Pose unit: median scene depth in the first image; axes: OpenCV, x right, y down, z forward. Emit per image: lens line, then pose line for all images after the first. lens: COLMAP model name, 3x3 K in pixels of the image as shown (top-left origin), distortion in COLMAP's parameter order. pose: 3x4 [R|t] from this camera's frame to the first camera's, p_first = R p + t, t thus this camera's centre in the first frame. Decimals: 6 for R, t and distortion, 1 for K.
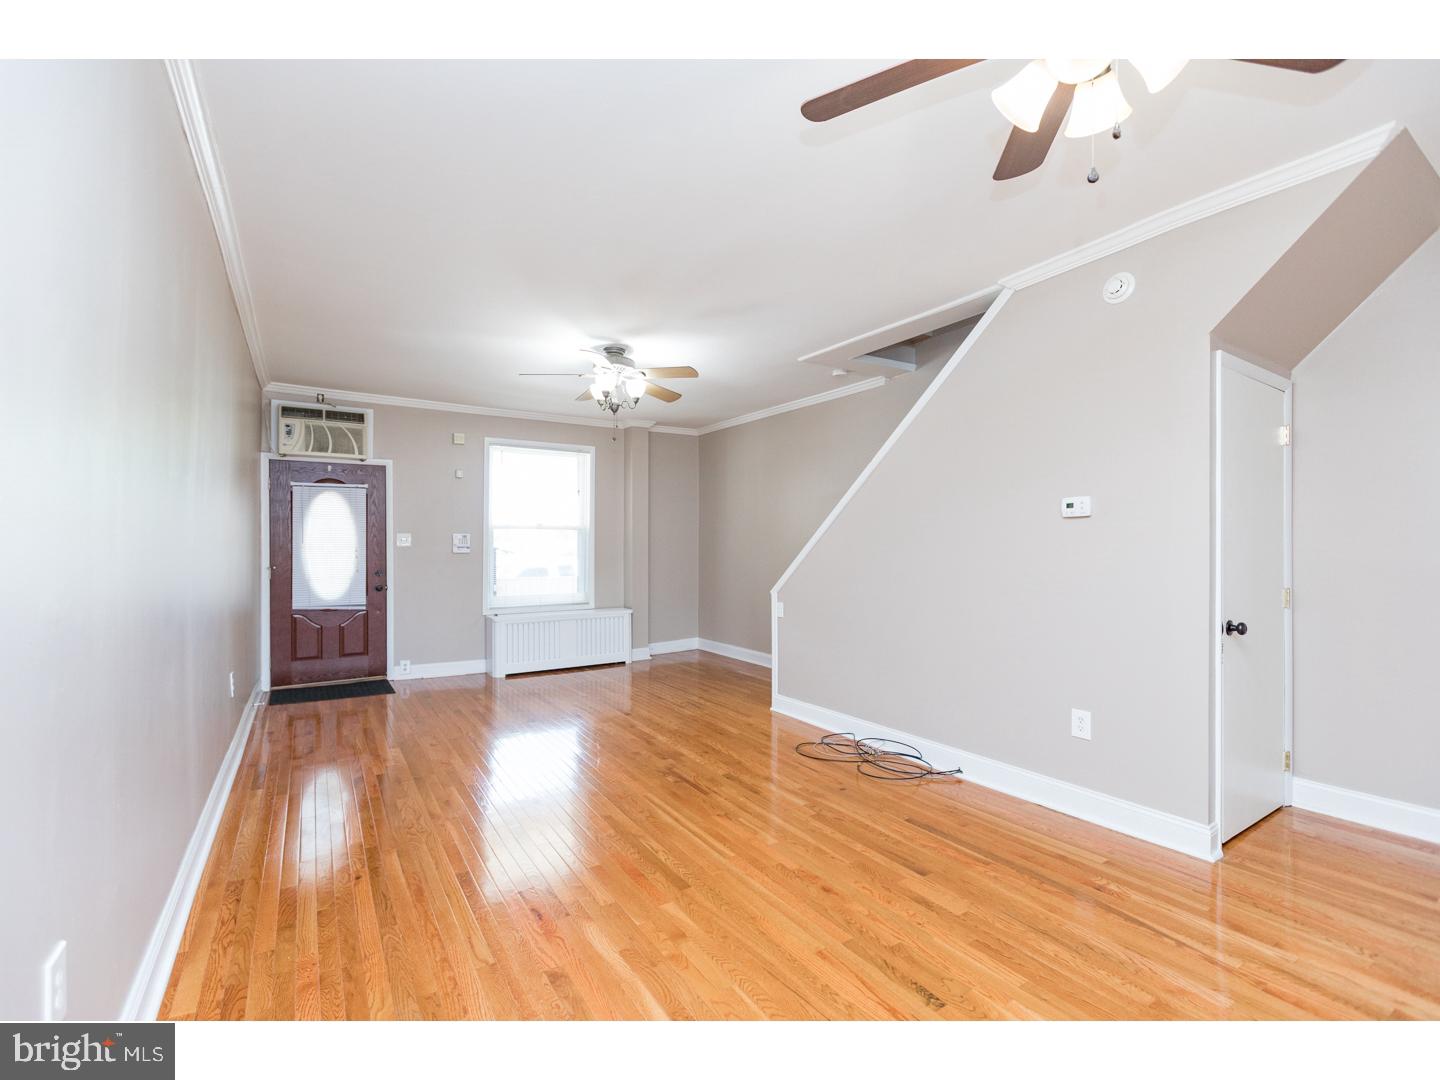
lens RADIAL K [[635.9, 0, 709.2], [0, 635.9, 551.1], [0, 0, 1]] dist [0.000954, -0.002944]
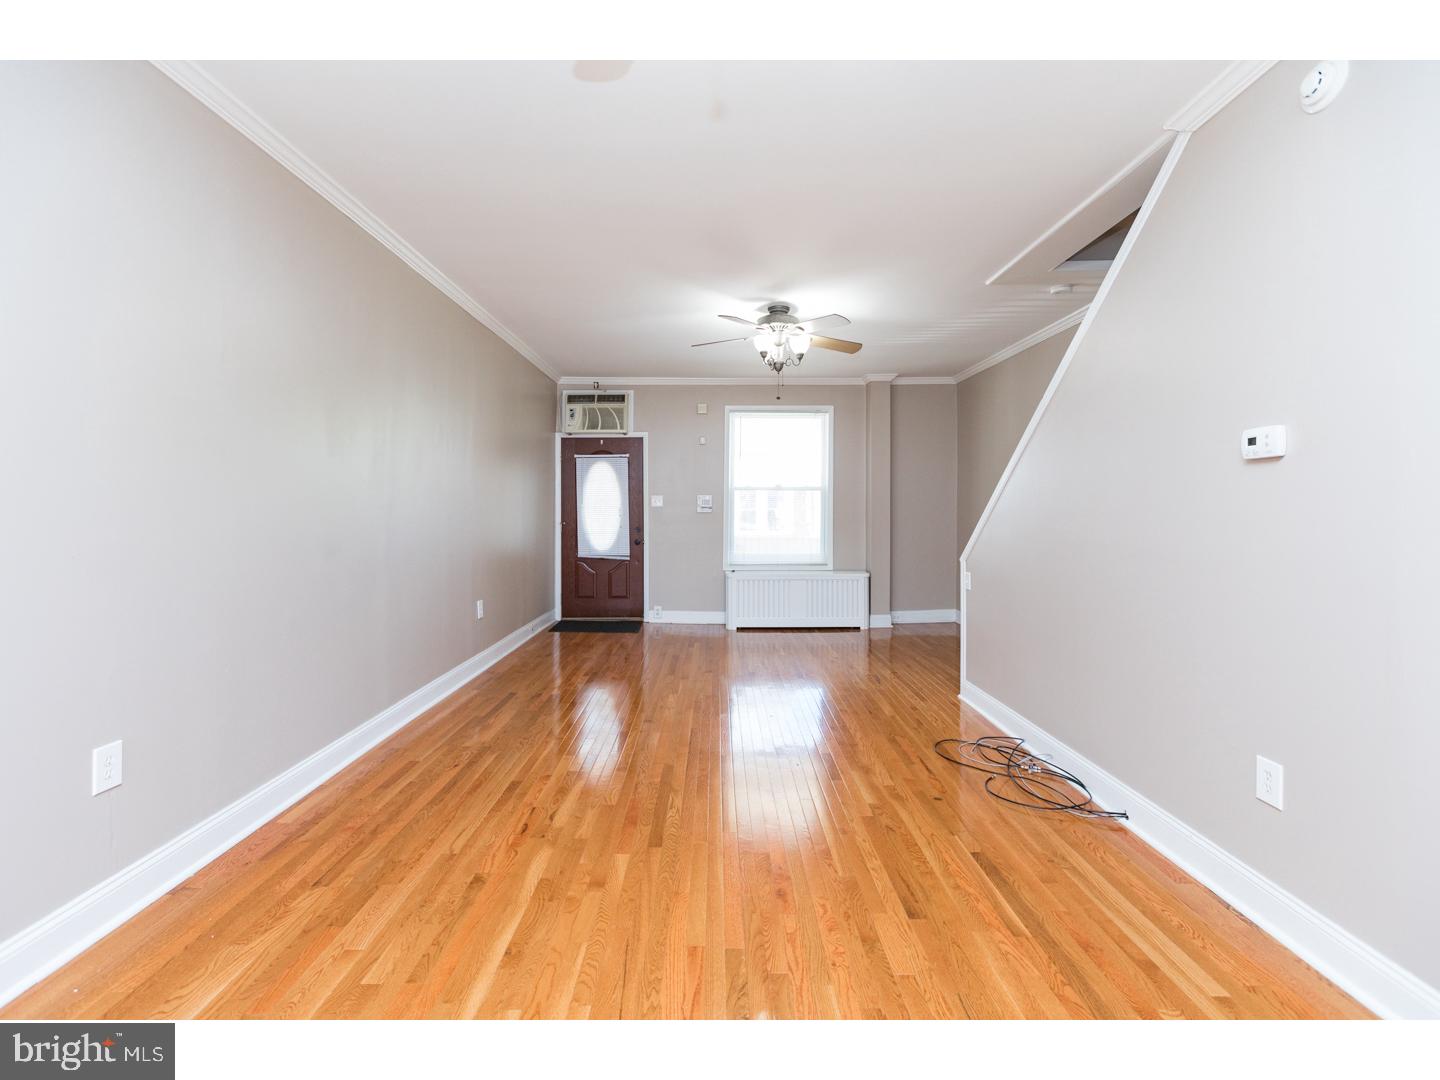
lens RADIAL K [[635.9, 0, 717.0], [0, 635.9, 513.4], [0, 0, 1]] dist [0.000954, -0.002944]
pose [[0.847366, 0.006773, -0.530967, 0.297358], [-0.007072, 0.999974, 0.001470, 0.002984], [0.530963, 0.002509, 0.847391, 0.107040]]
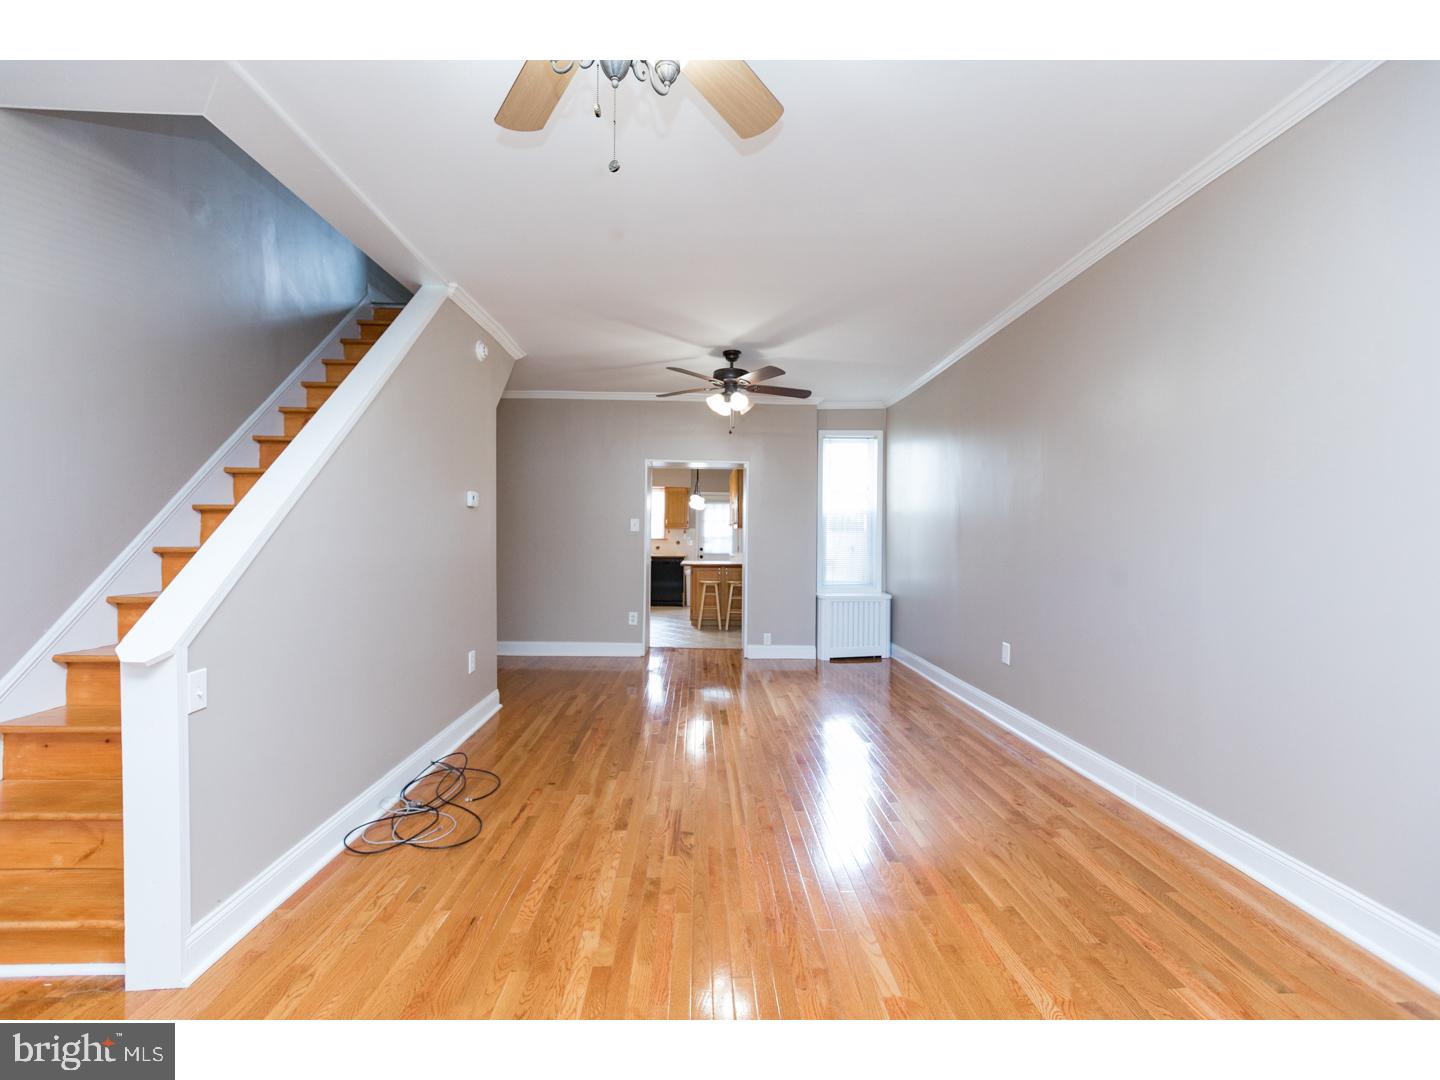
lens RADIAL K [[635.9, 0, 723.1], [0, 635.9, 540.5], [0, 0, 1]] dist [0.000954, -0.002944]
pose [[-0.866749, -0.010813, 0.498628, -0.354066], [-0.006602, 0.999926, 0.010208, -0.000023], [-0.498702, 0.005556, -0.866756, 1.246488]]
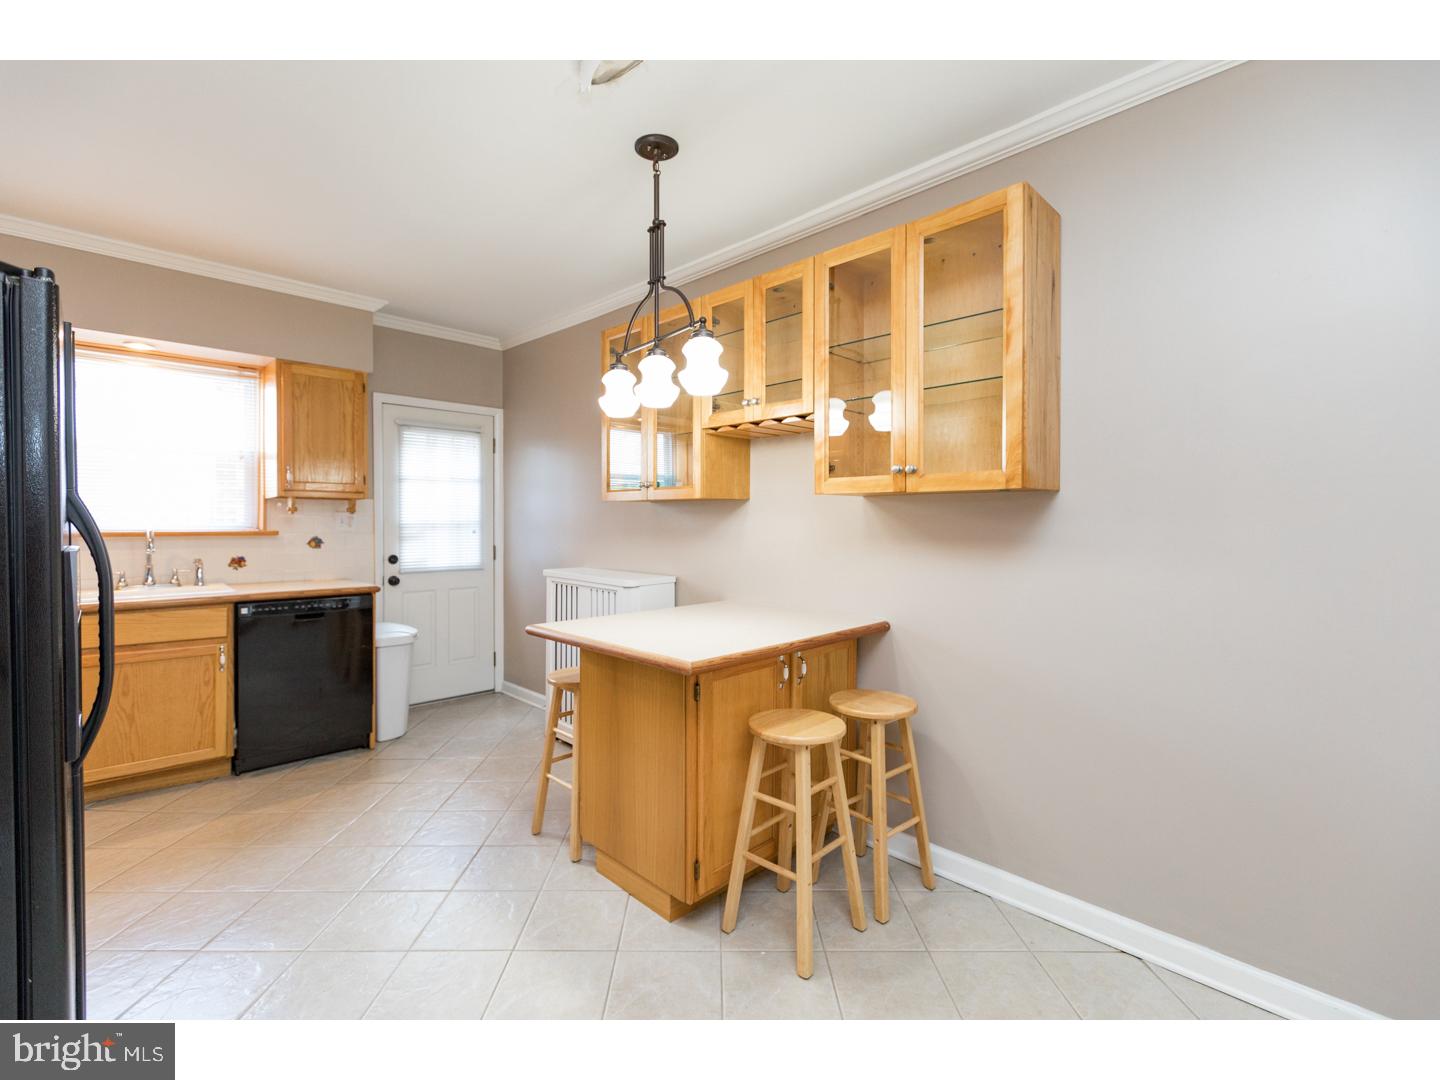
lens RADIAL K [[635.9, 0, 712.6], [0, 635.9, 530.2], [0, 0, 1]] dist [0.000954, -0.002944]
pose [[-0.975548, 0.004034, -0.219749, 0.776667], [-0.000772, 0.999763, 0.021779, 0.000701], [0.219785, 0.021416, -0.975313, 0.019637]]
